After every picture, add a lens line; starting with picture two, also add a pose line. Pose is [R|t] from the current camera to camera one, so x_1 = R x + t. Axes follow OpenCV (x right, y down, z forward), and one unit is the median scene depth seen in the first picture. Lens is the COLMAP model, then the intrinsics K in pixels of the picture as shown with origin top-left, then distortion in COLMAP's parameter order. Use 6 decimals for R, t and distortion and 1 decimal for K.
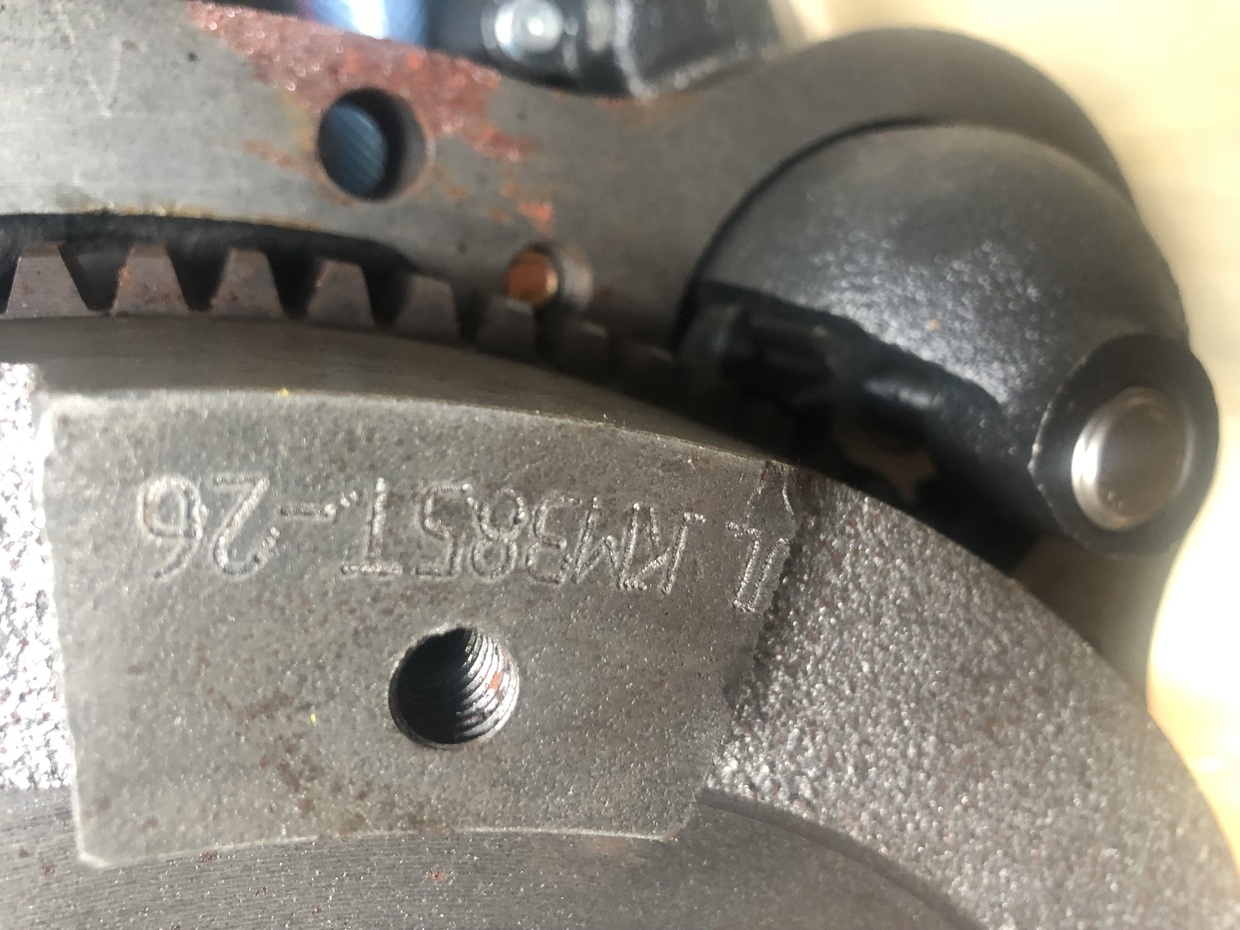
lens RADIAL K [[1016.2, 0, 621.9], [0, 1016.2, 466.3], [0, 0, 1]] dist [0.007459, -0.003812]
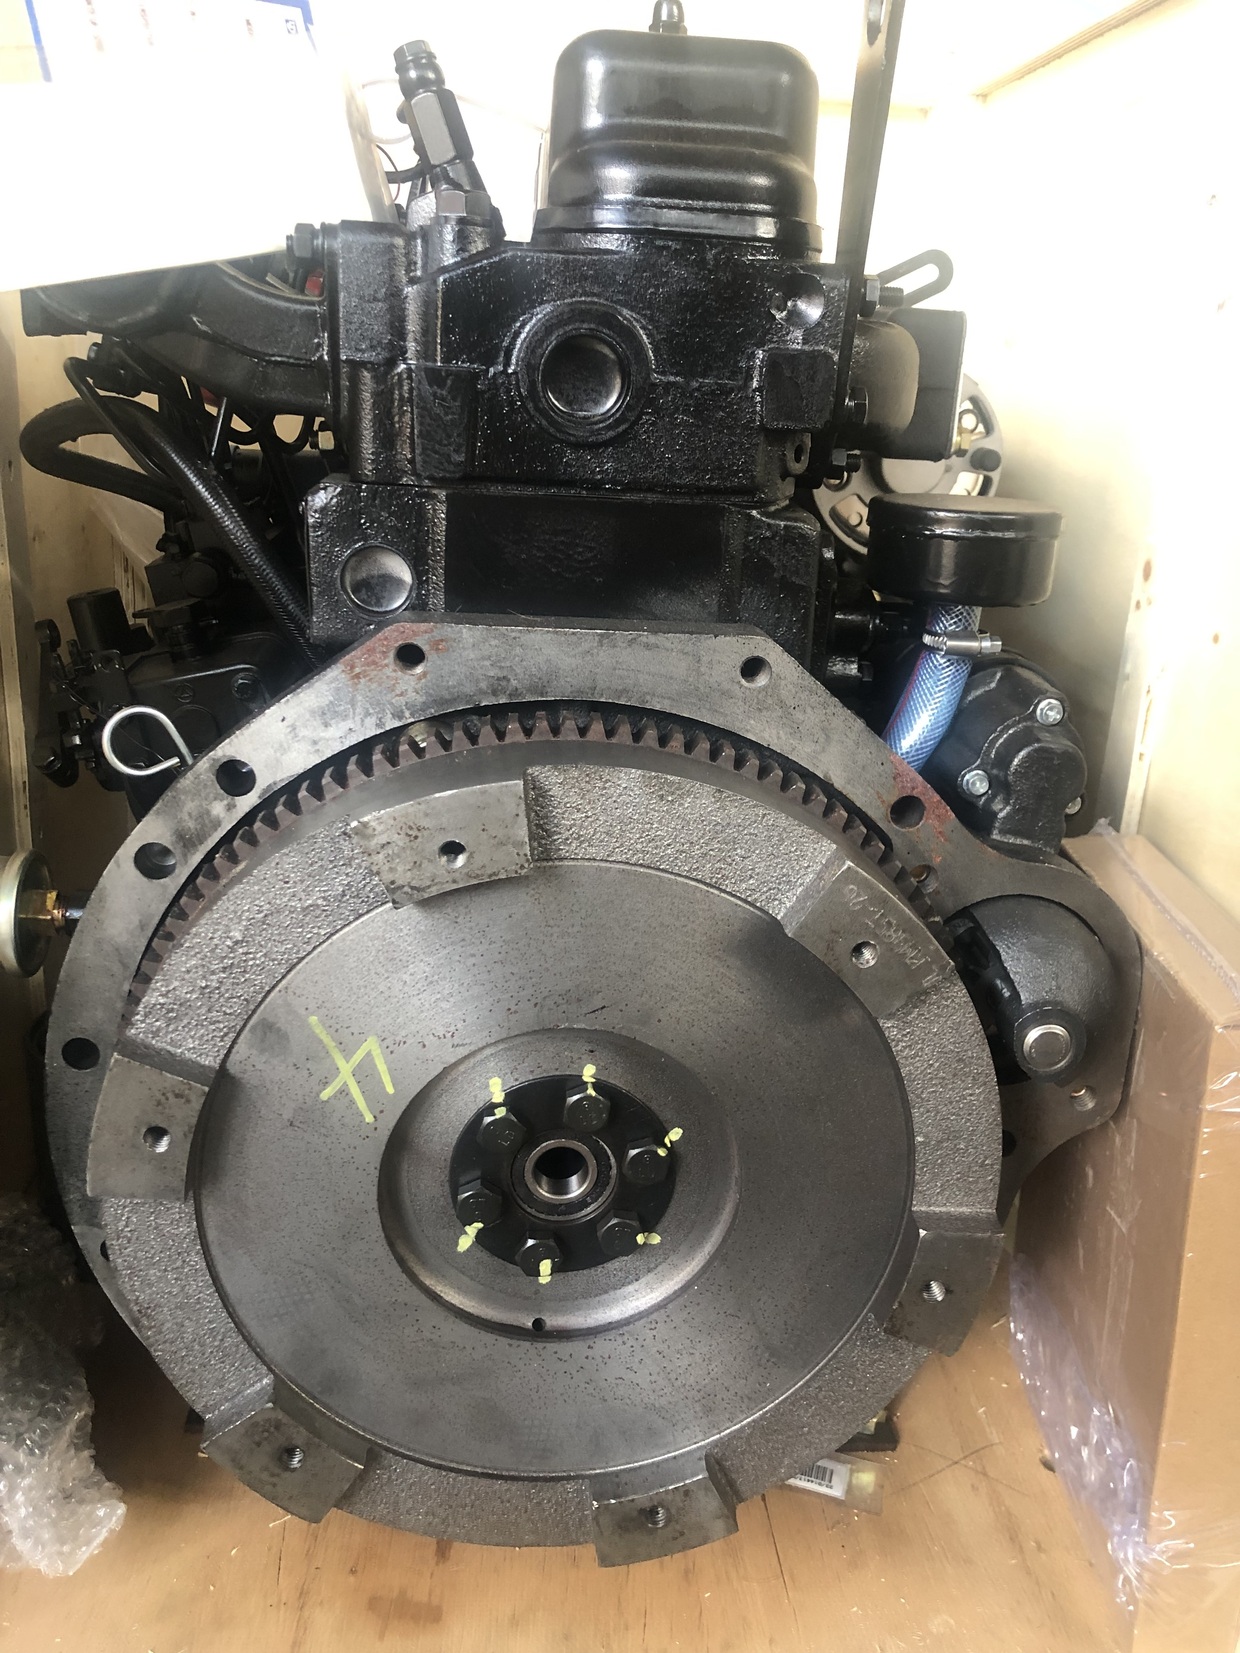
lens RADIAL K [[1354.7, 0, 619.5], [0, 1354.7, 831.1], [0, 0, 1]] dist [0.007459, -0.003812]
pose [[0.780031, 0.604316, -0.162341, -0.262585], [-0.615265, 0.787985, -0.022998, 0.427342], [0.114024, 0.117822, 0.986467, -3.734971]]
